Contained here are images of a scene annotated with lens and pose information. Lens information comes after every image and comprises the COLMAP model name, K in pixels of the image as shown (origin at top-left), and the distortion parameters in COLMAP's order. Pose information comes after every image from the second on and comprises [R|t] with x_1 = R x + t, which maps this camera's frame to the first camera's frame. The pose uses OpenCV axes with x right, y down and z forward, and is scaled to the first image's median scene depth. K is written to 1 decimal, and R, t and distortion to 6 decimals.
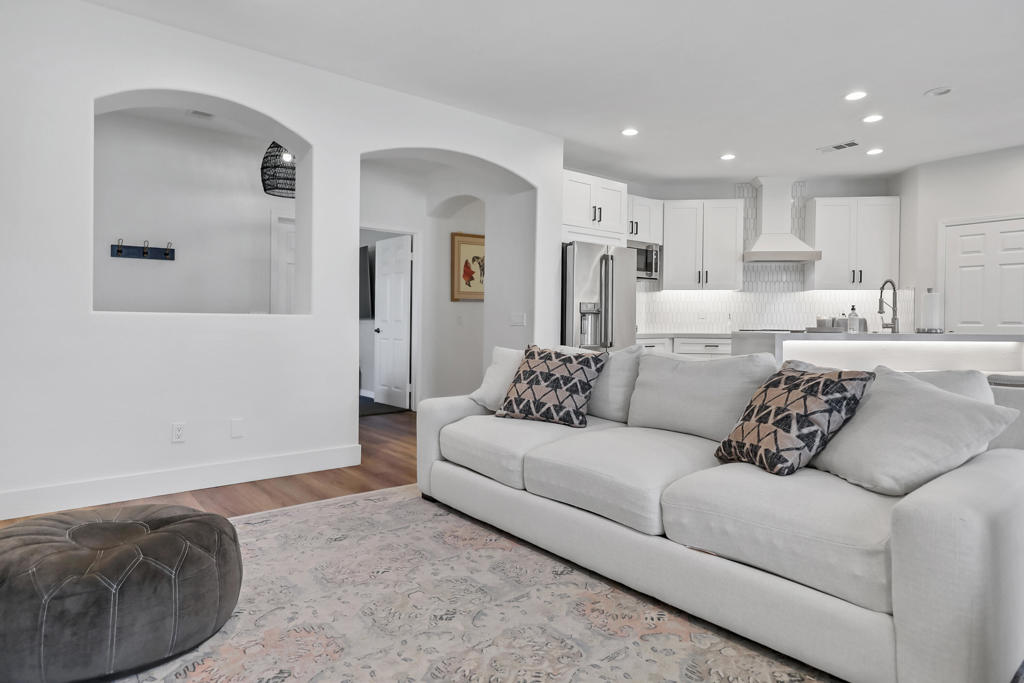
lens RADIAL K [[594.0, 0, 535.4], [0, 594.0, 327.0], [0, 0, 1]] dist [0.021441, -0.000333]
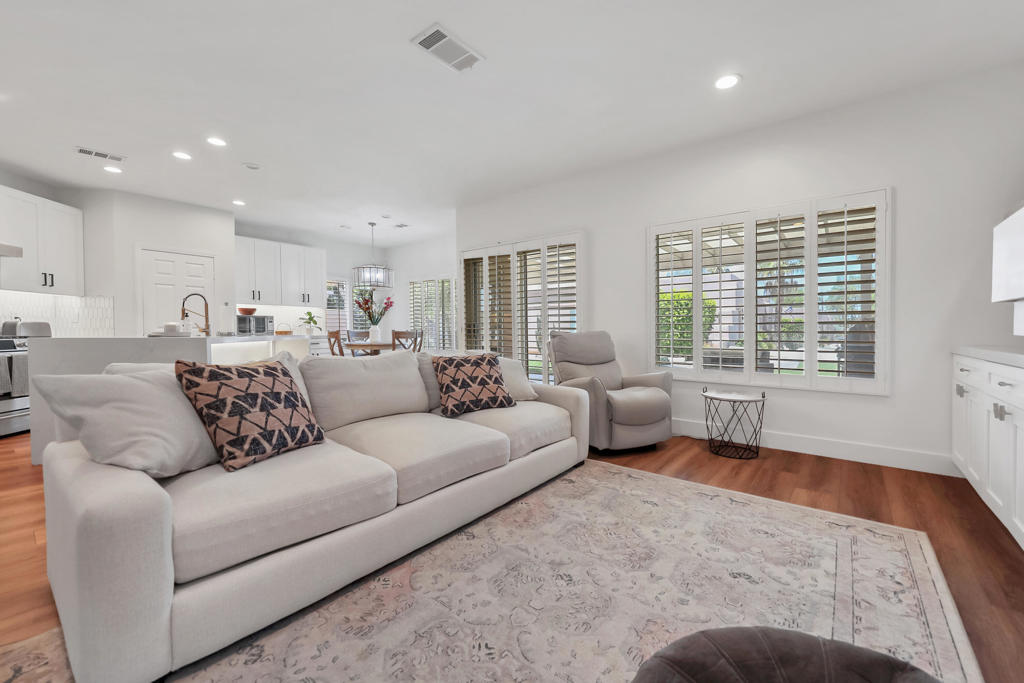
lens RADIAL K [[412.4, 0, 517.0], [0, 412.4, 335.0], [0, 0, 1]] dist [0.004535, -0.000869]
pose [[-0.200934, -0.017664, 0.979446, -0.778396], [0.005140, 0.999805, 0.019086, -0.009800], [-0.979591, 0.008869, -0.200804, 1.060720]]
